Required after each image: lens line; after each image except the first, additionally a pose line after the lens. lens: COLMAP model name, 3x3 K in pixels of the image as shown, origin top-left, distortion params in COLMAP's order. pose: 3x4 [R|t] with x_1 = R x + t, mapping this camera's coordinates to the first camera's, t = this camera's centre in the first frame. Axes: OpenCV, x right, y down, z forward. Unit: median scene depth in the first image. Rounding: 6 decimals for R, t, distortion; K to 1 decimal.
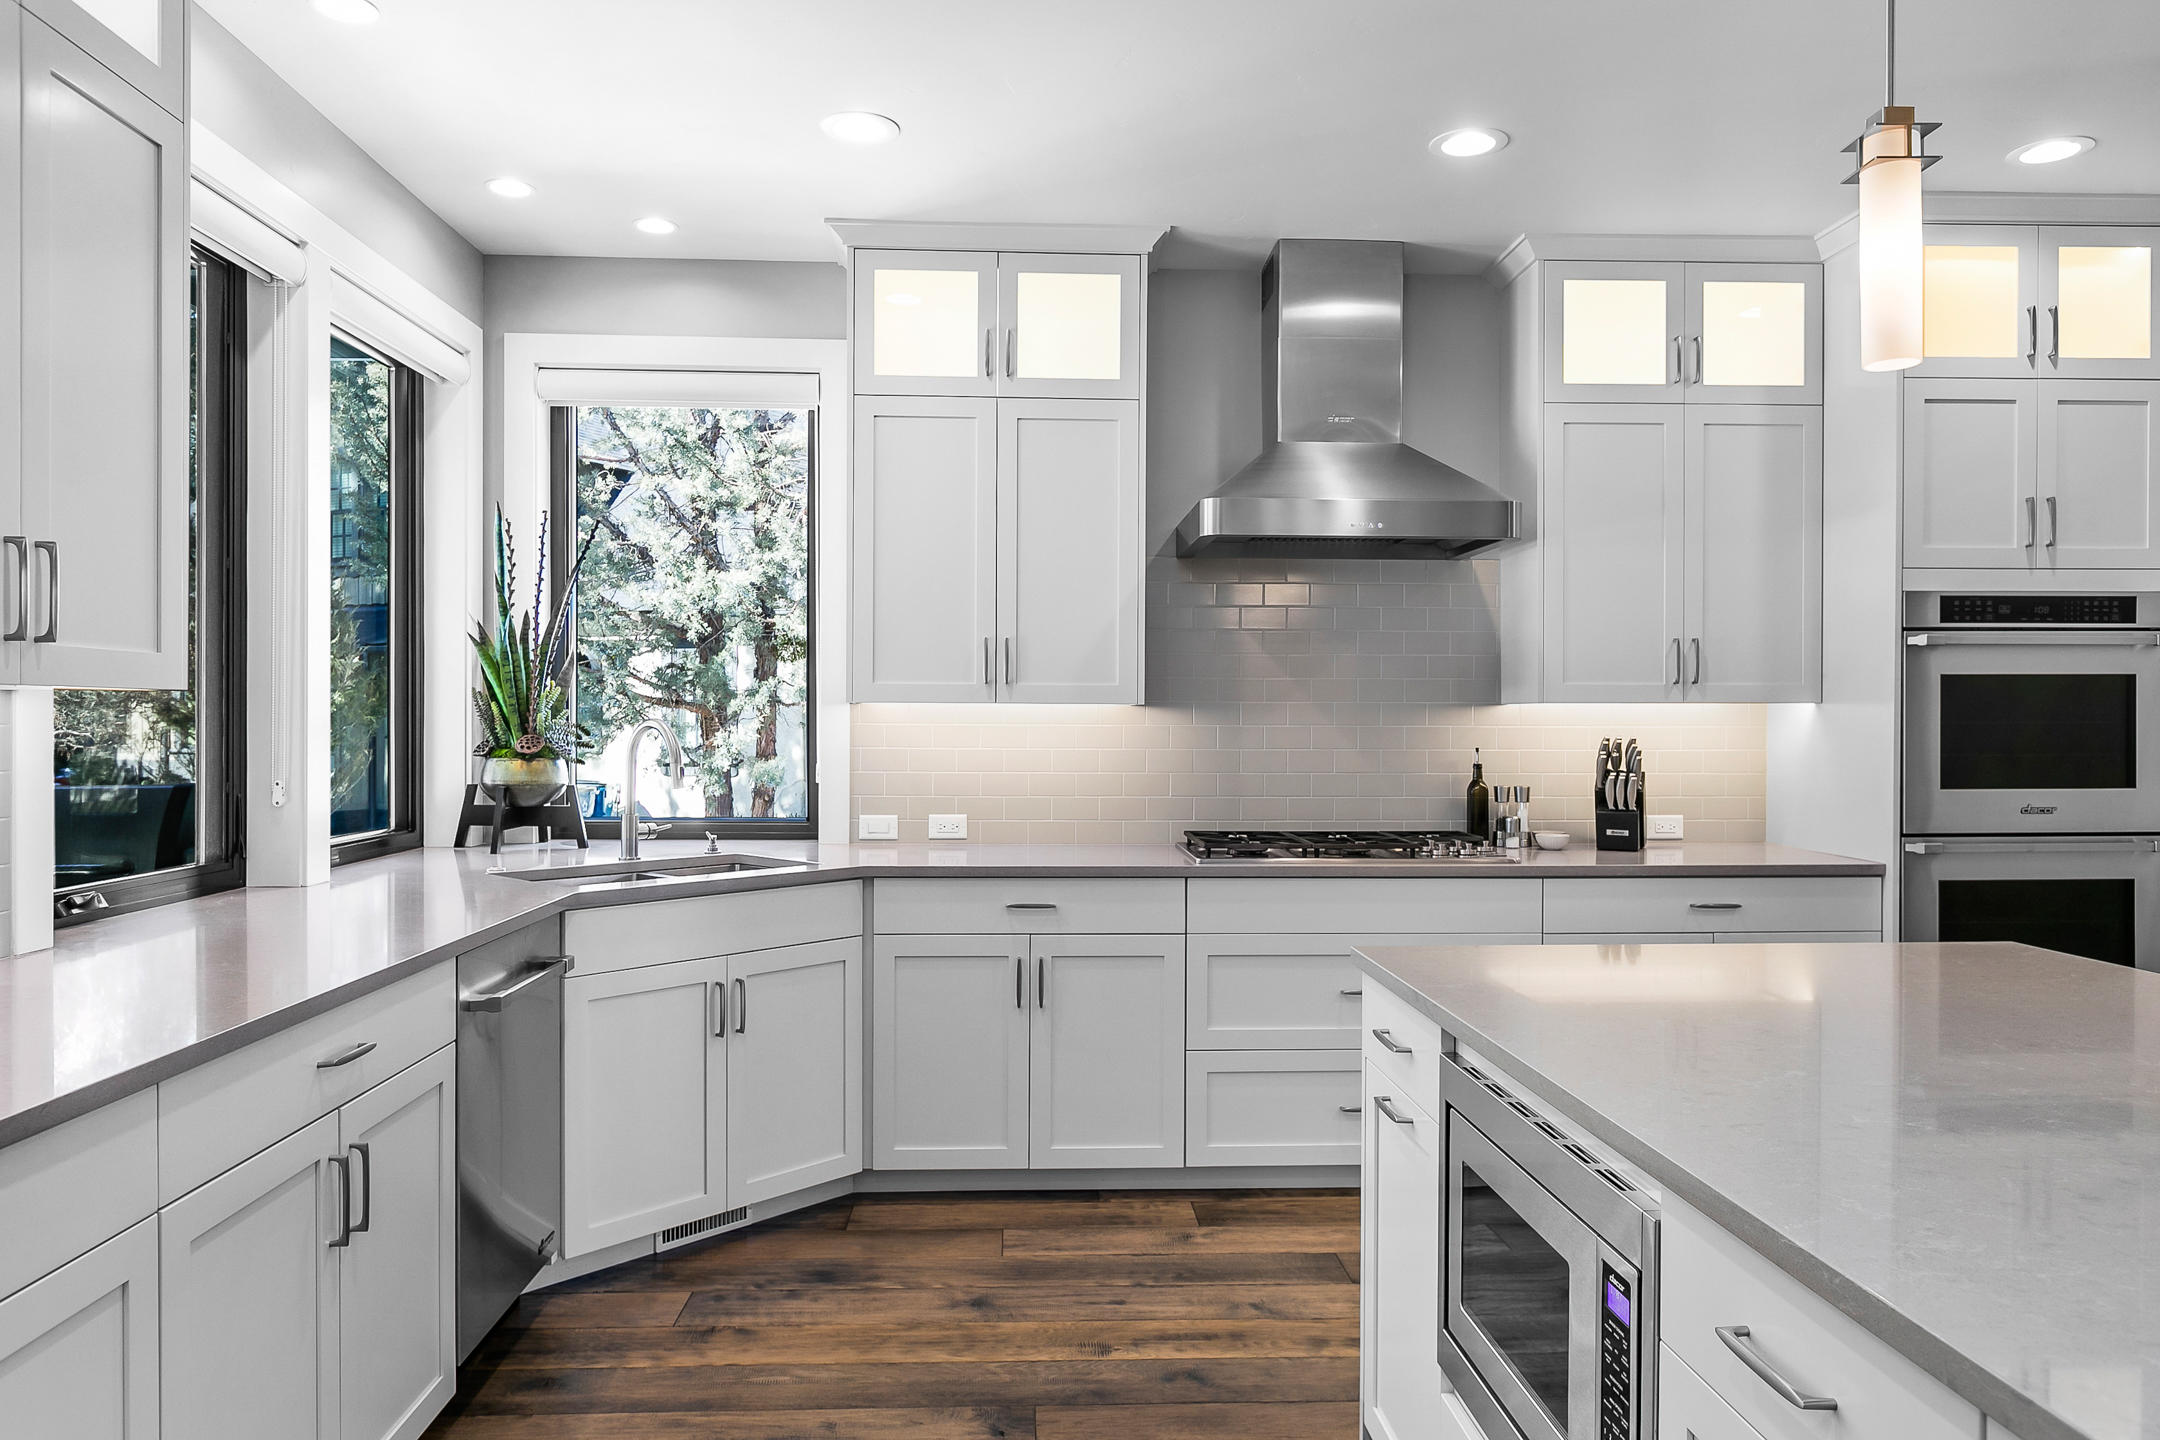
lens RADIAL K [[1443.6, 0, 1080.0], [0, 1443.6, 720.0], [0, 0, 1]] dist [0.000842, 0.001771]
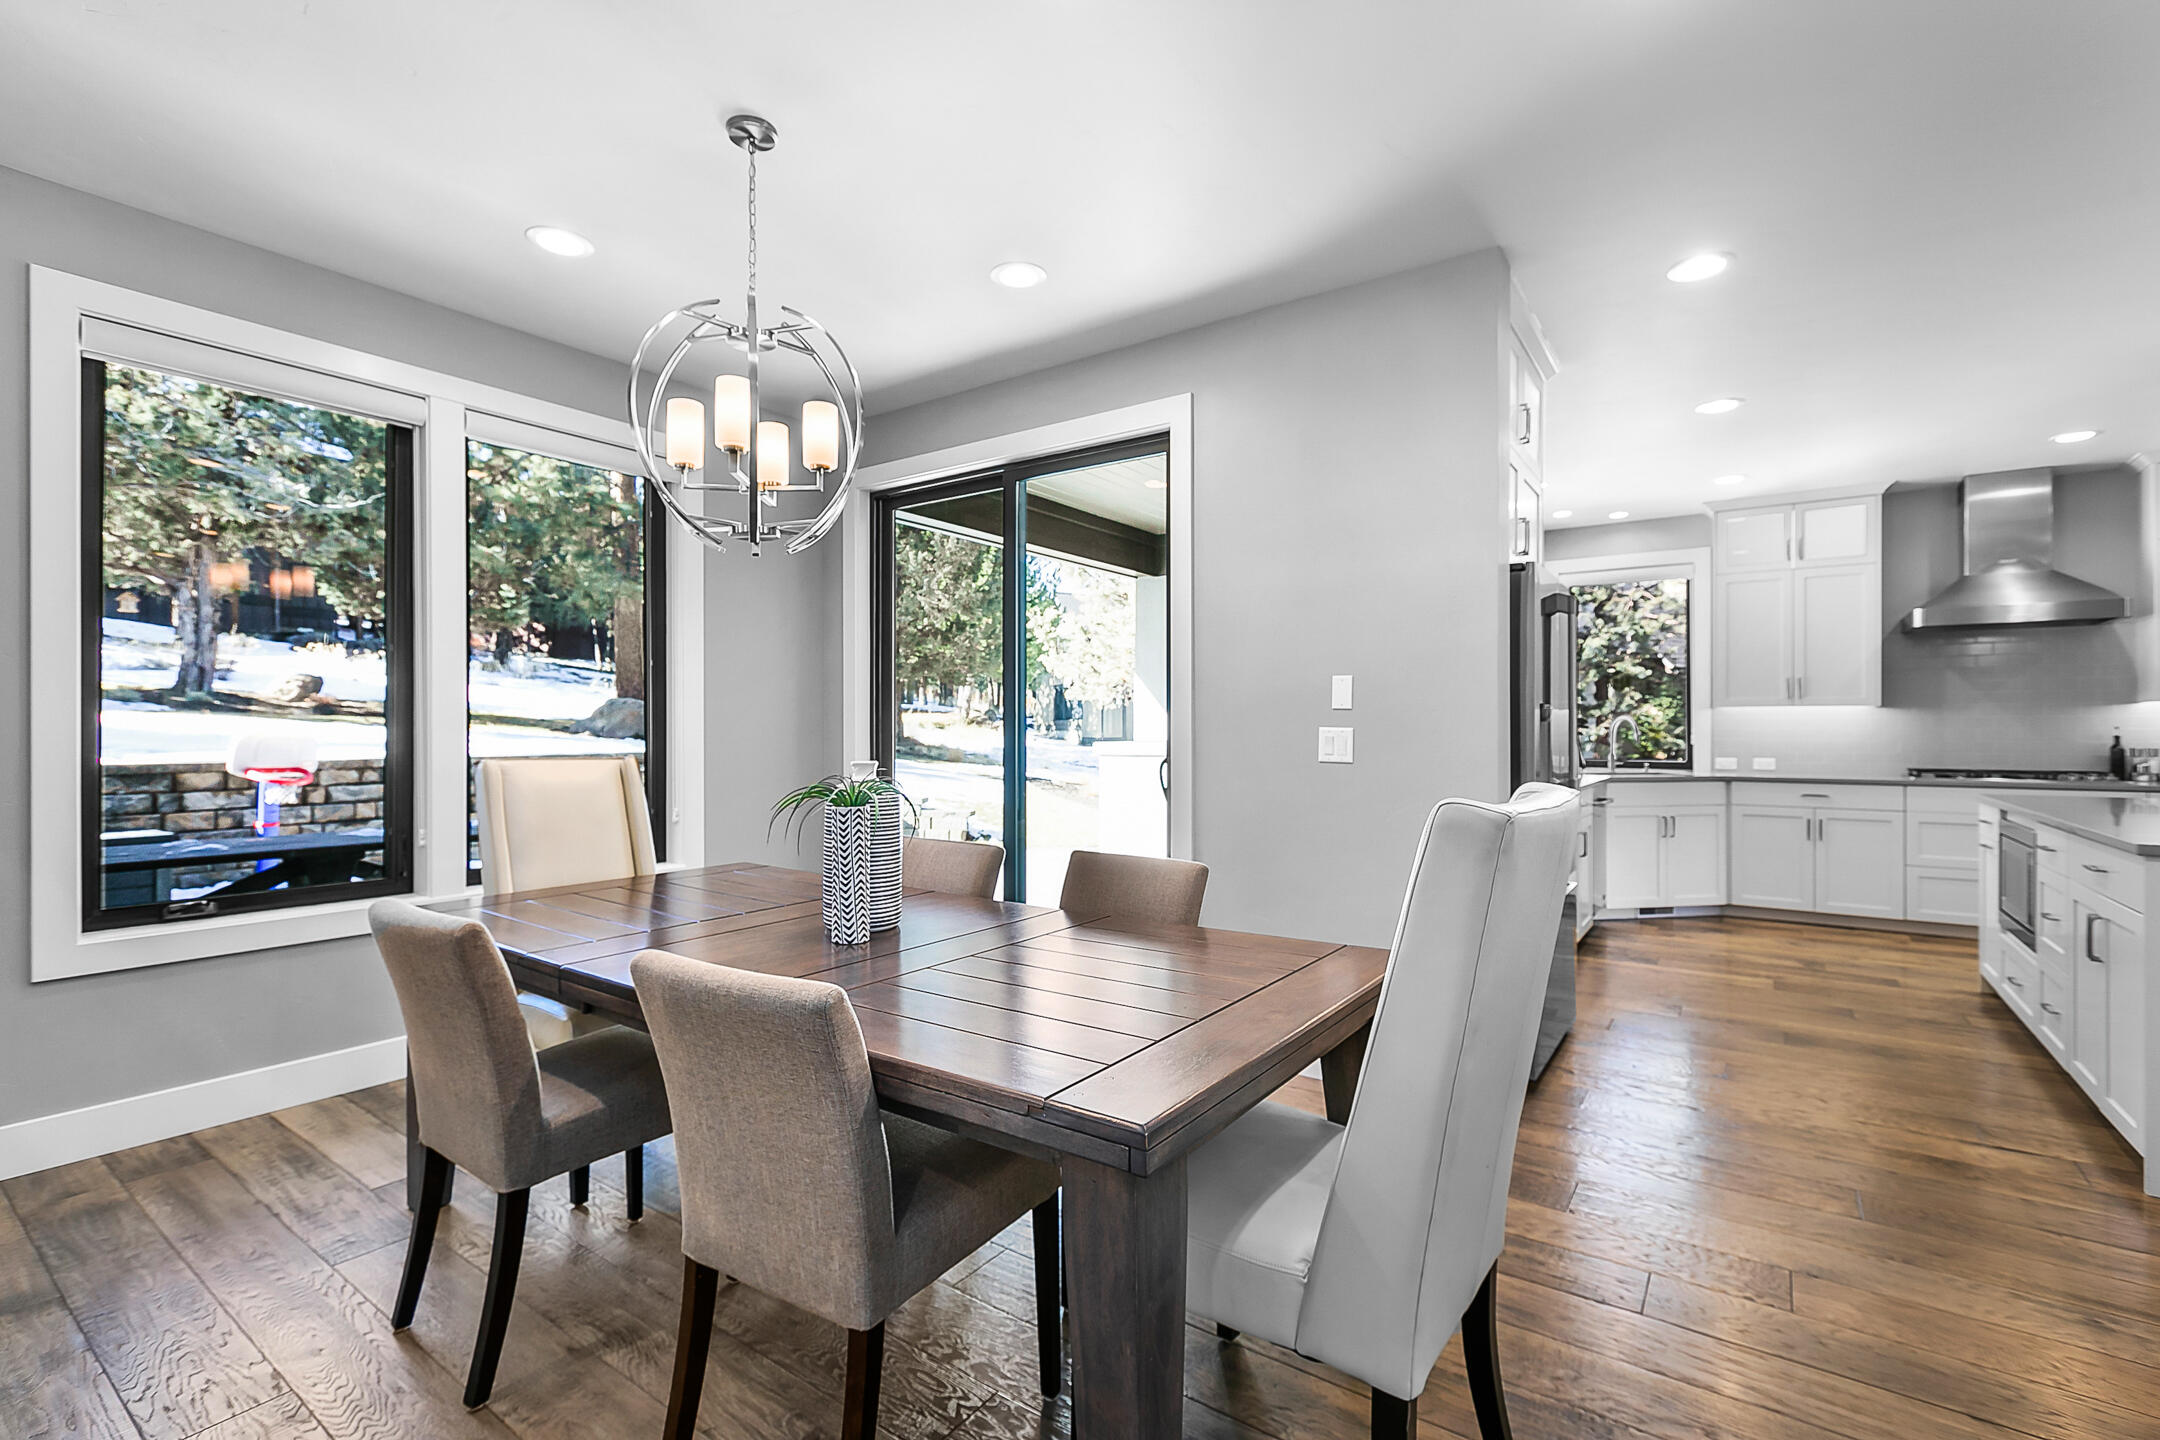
lens RADIAL K [[976.3, 0, 1058.4], [0, 976.3, 726.3], [0, 0, 1]] dist [-0.003357, -0.000620]
pose [[0.782144, -0.005239, -0.623075, -0.008323], [0.002458, 0.999983, -0.005323, 0.023031], [0.623092, 0.002632, 0.782144, -0.863276]]
